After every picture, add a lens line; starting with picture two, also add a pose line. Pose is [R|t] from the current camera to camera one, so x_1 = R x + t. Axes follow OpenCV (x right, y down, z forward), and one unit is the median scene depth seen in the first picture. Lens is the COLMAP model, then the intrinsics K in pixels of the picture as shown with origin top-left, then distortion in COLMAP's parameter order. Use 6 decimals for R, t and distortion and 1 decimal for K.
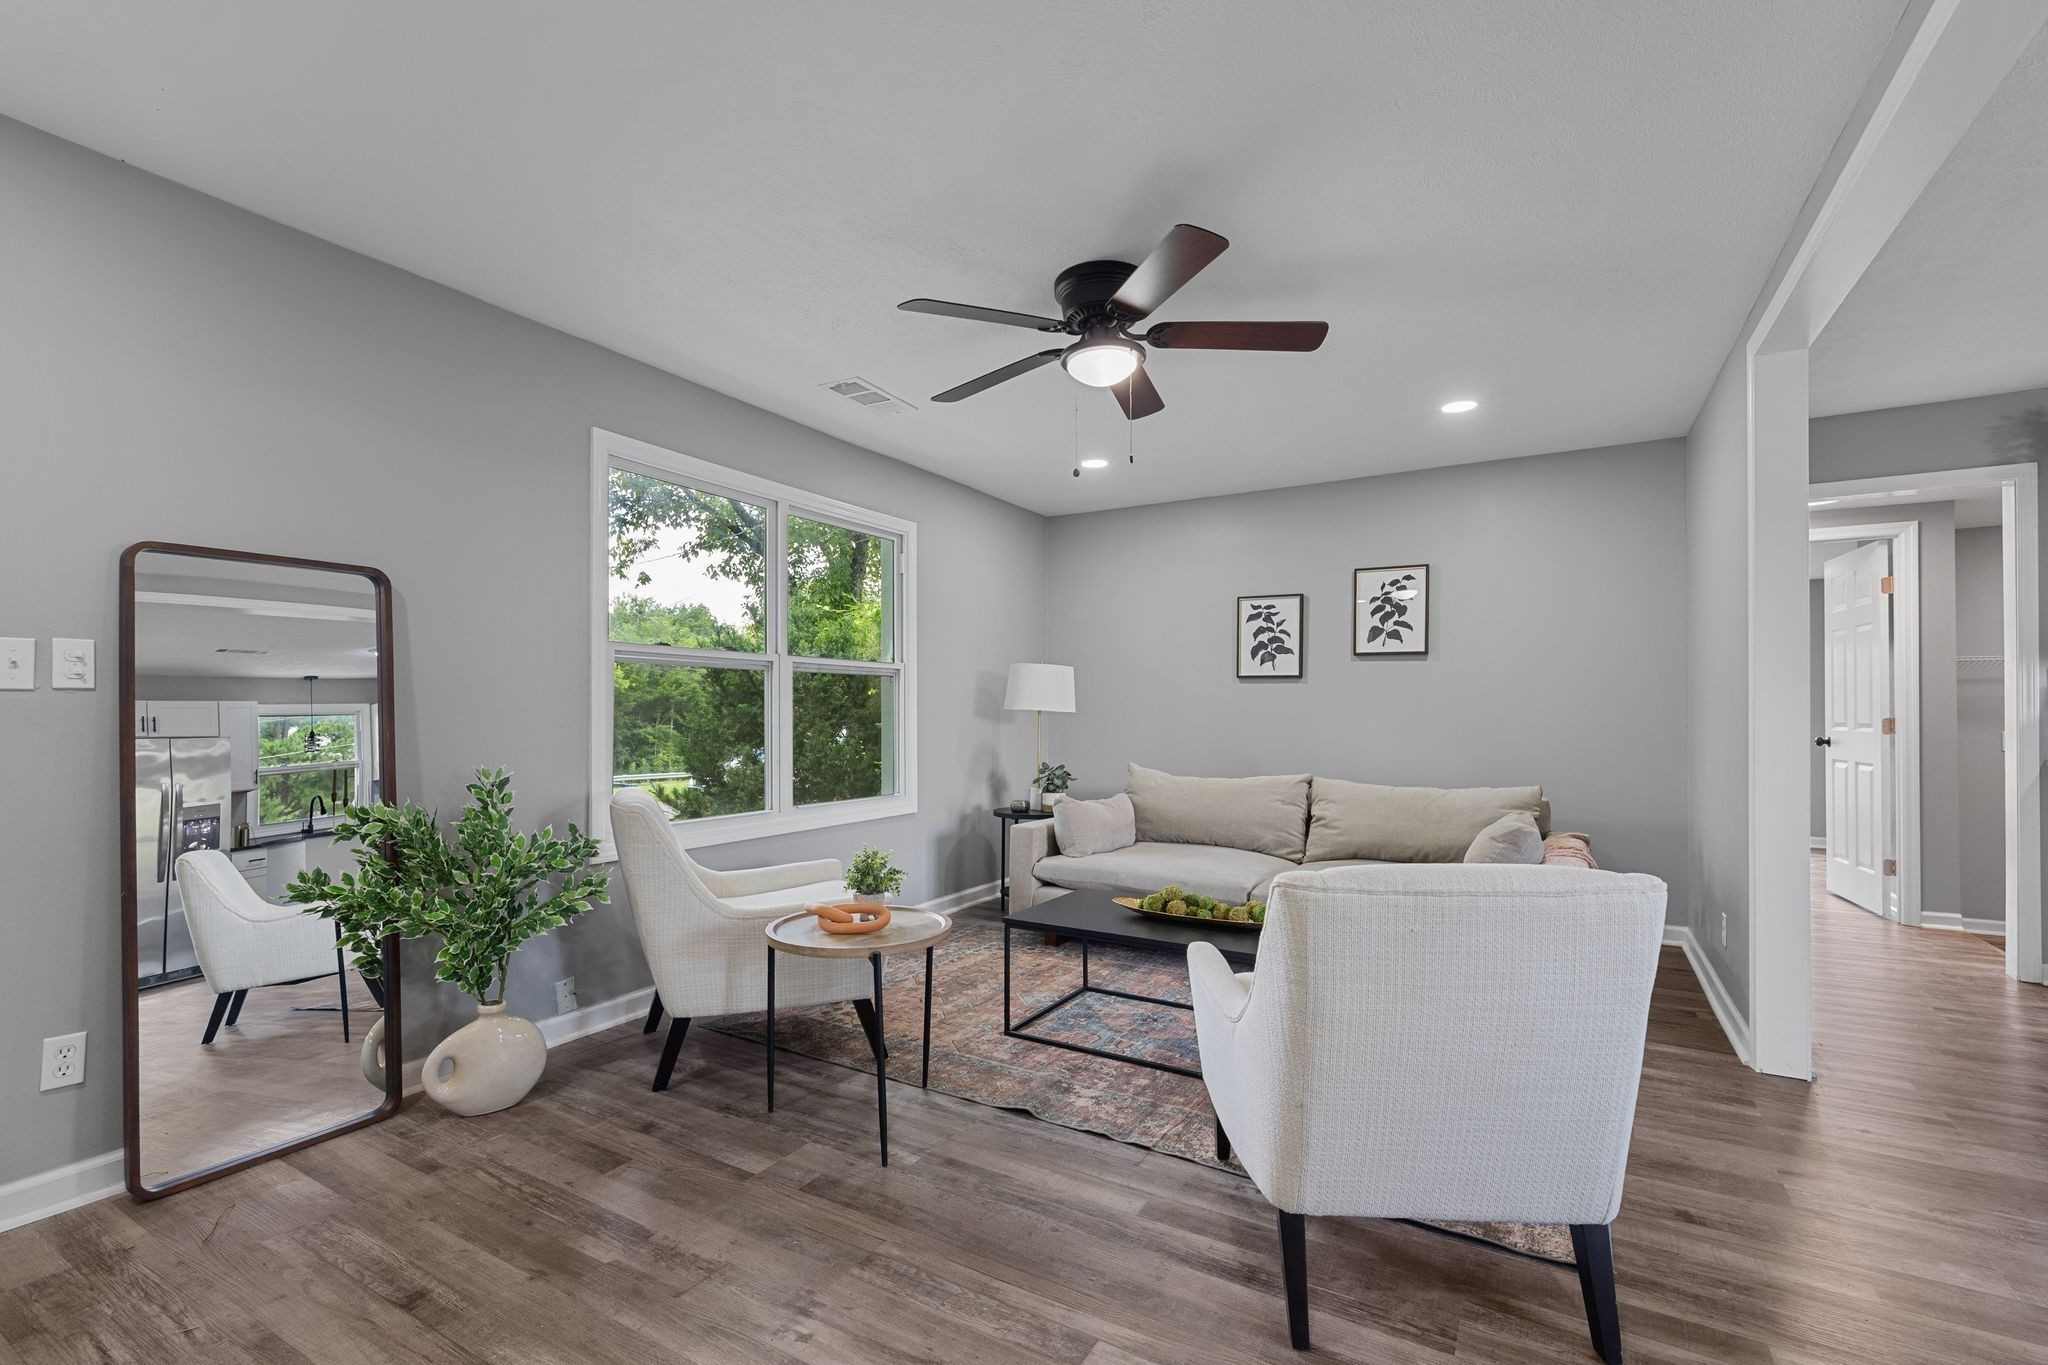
lens RADIAL K [[901.1, 0, 1035.3], [0, 901.1, 711.1], [0, 0, 1]] dist [0.001605, 0.000221]
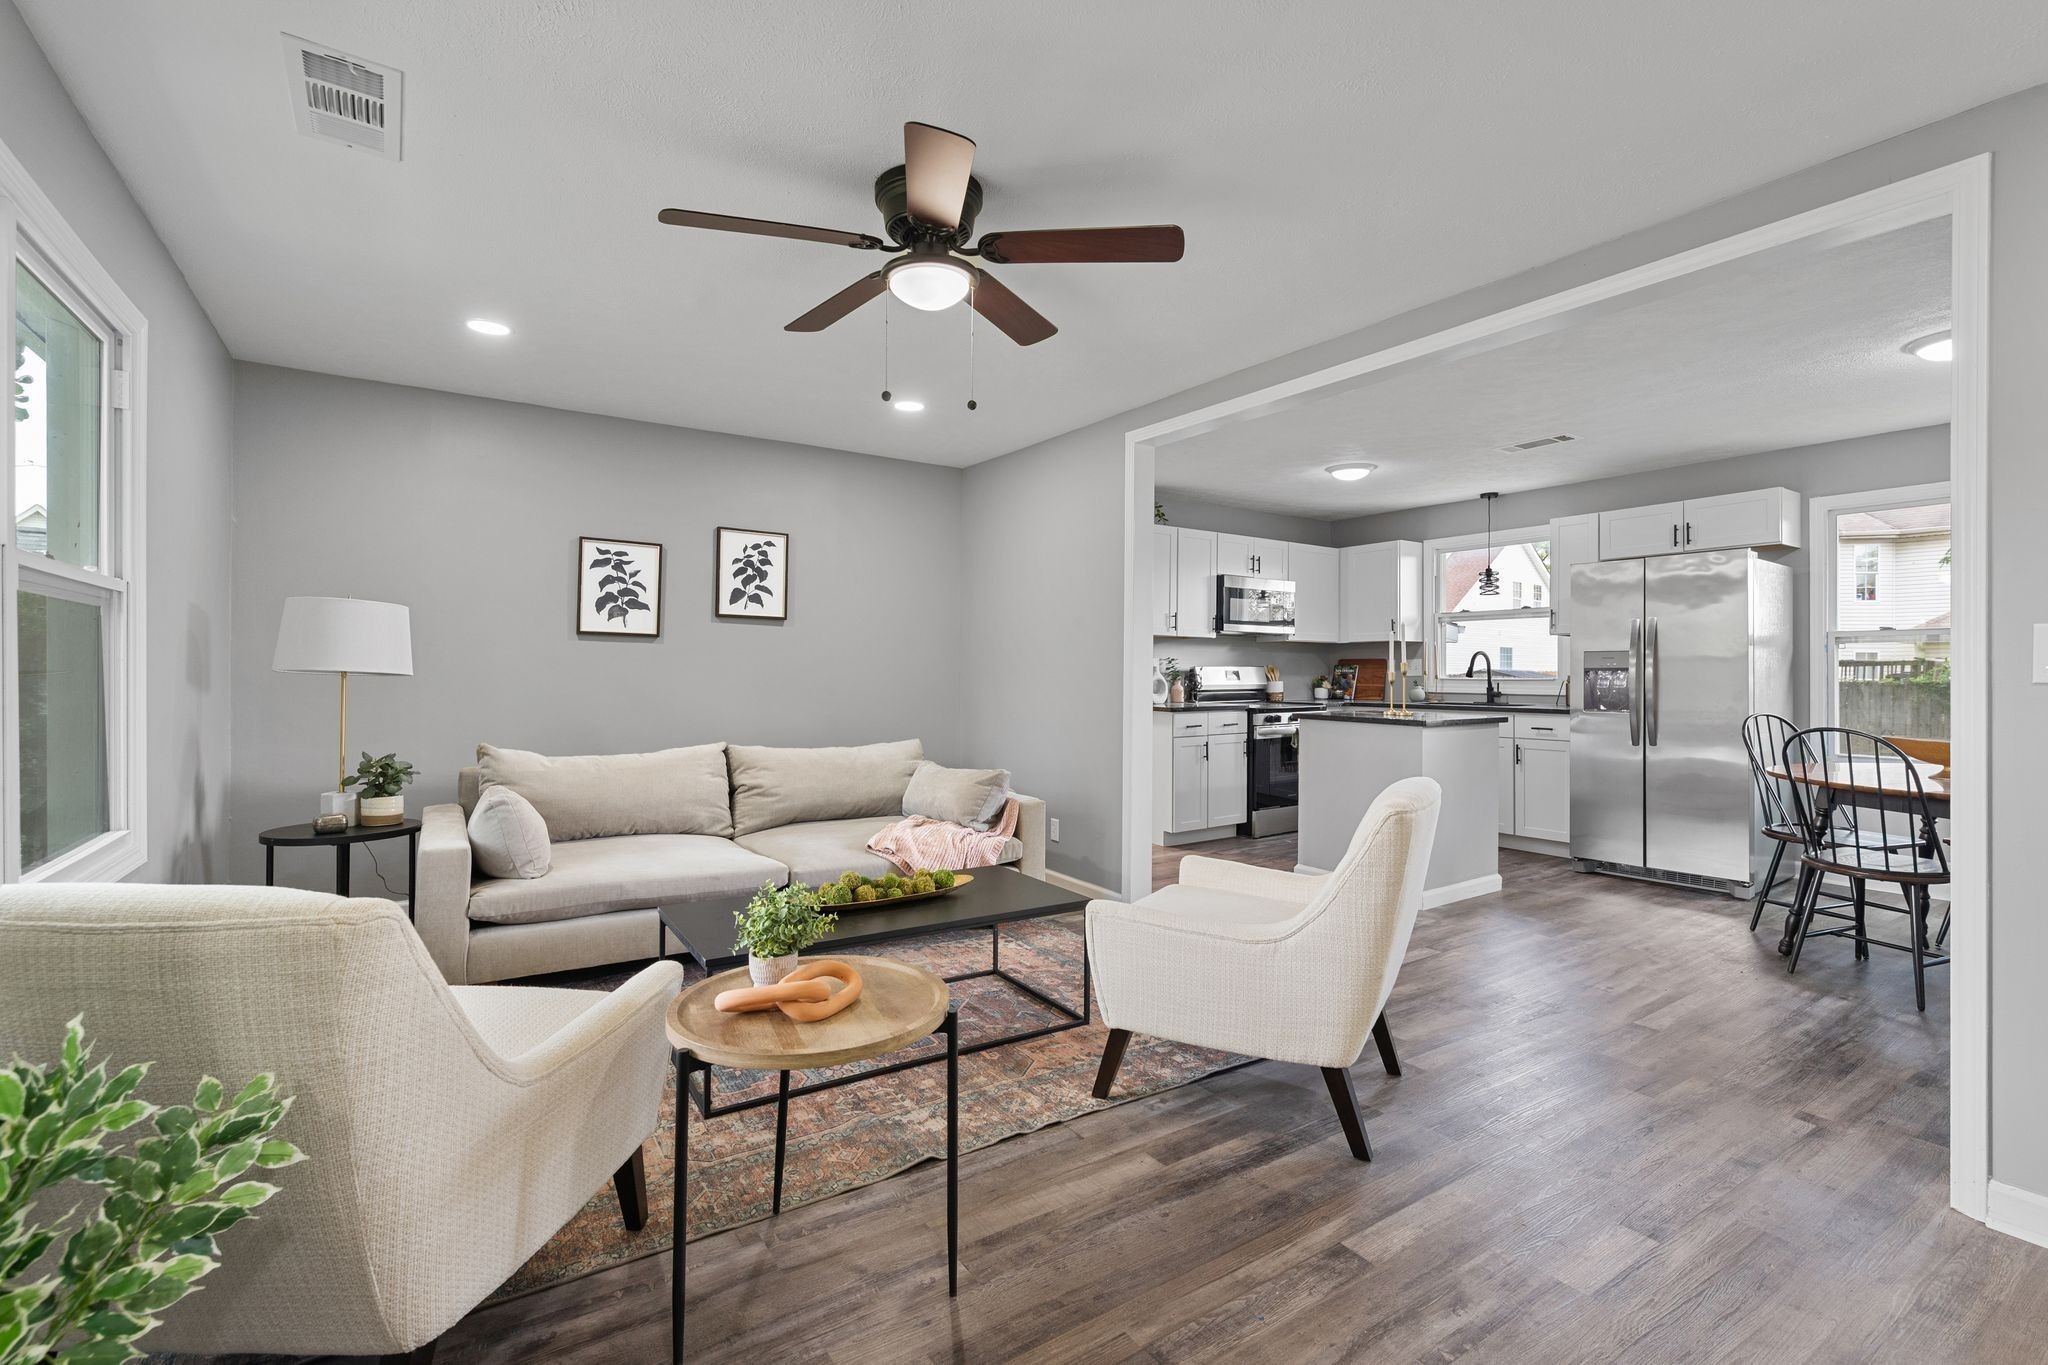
lens RADIAL K [[901.1, 0, 1025.4], [0, 901.1, 679.2], [0, 0, 1]] dist [0.001605, 0.000221]
pose [[0.439412, -0.000418, 0.898286, -0.368777], [-0.007621, 0.999962, 0.004194, -0.001642], [-0.898254, -0.008689, 0.439392, 0.287070]]
